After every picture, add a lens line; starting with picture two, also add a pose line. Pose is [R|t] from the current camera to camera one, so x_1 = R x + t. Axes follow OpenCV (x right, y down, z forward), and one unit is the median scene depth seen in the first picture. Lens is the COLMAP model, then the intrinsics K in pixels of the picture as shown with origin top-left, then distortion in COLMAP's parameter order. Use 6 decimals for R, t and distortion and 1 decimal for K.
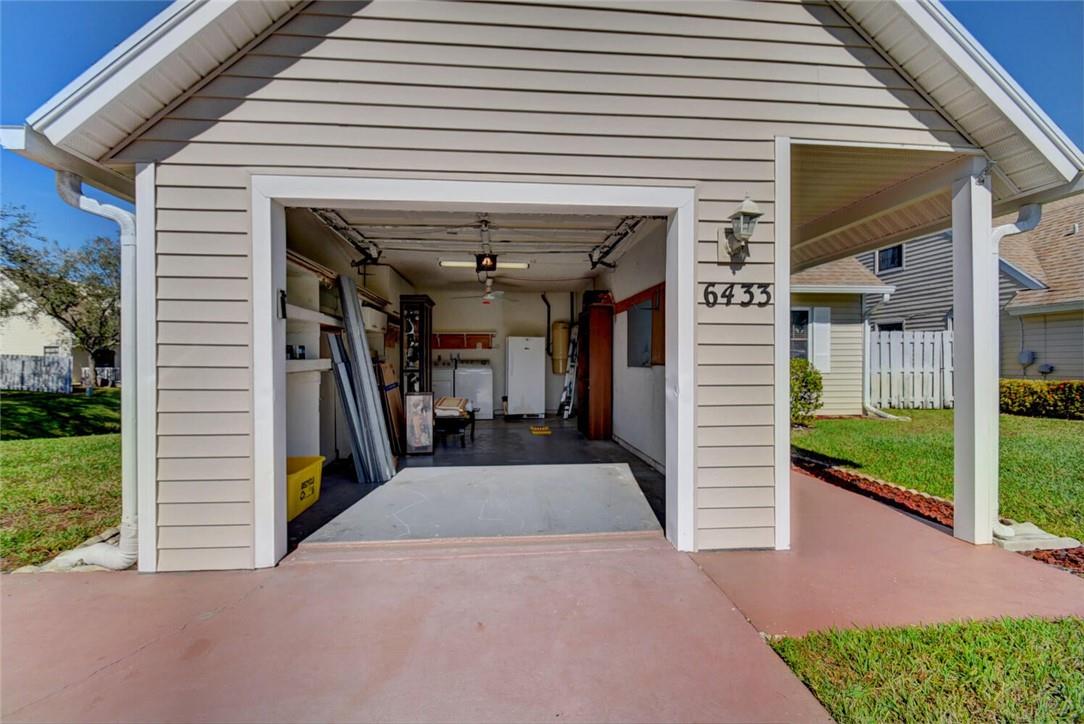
lens RADIAL K [[479.9, 0, 536.4], [0, 479.9, 362.4], [0, 0, 1]] dist [0.012956, -0.018351]
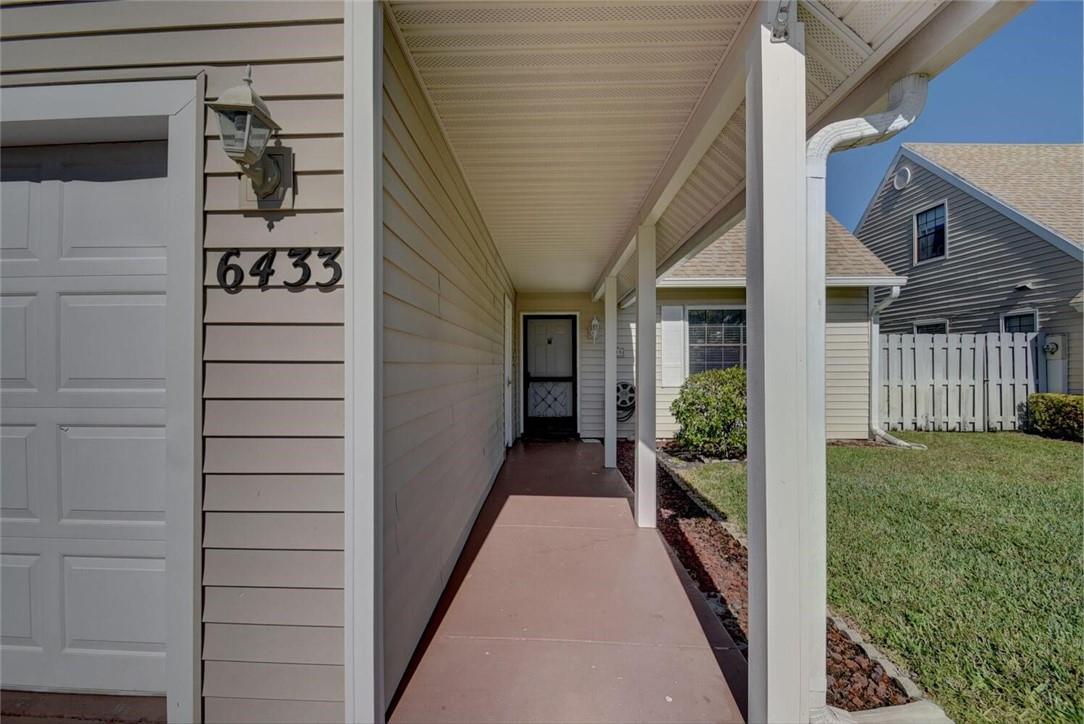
lens RADIAL K [[479.9, 0, 536.4], [0, 479.9, 362.4], [0, 0, 1]] dist [0.012956, -0.018351]
pose [[0.993119, 0.000420, -0.117109, 0.732269], [-0.001627, 0.999946, -0.010216, -0.029427], [0.117099, 0.010336, 0.993067, 0.470524]]
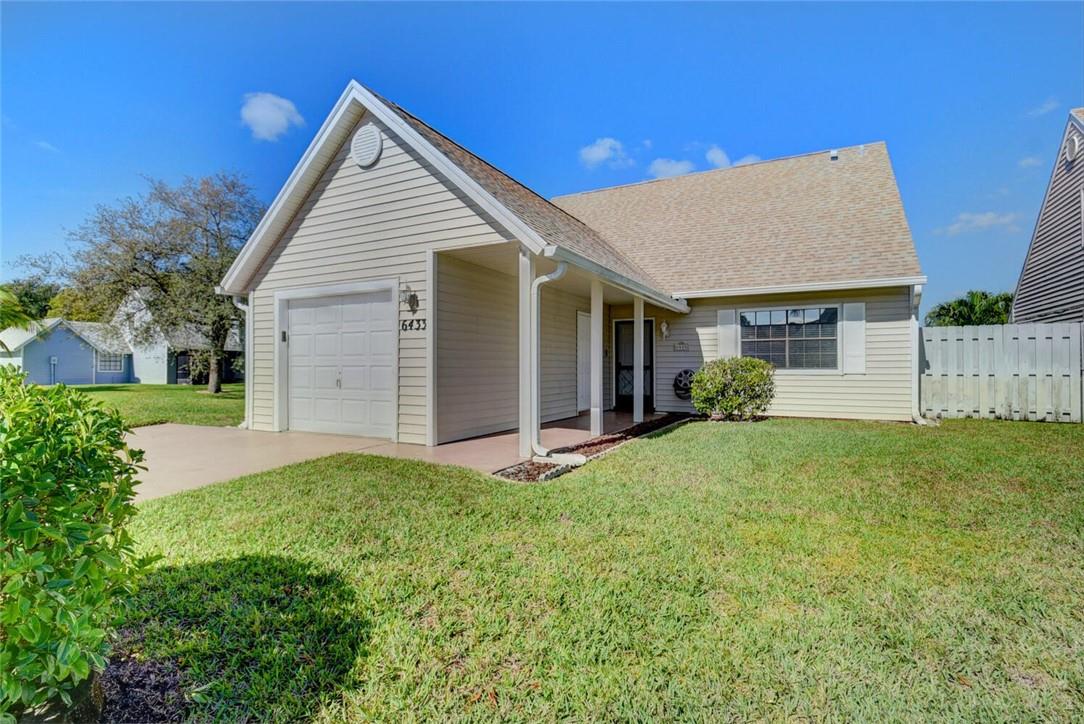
lens RADIAL K [[526.2, 0, 542.0], [0, 526.2, 362.0], [0, 0, 1]] dist [-0.000647, 0.000099]
pose [[0.841944, -0.007041, -0.539519, 2.062497], [-0.002293, 0.999859, -0.016627, 0.060107], [0.539560, 0.015236, 0.841809, -0.638456]]
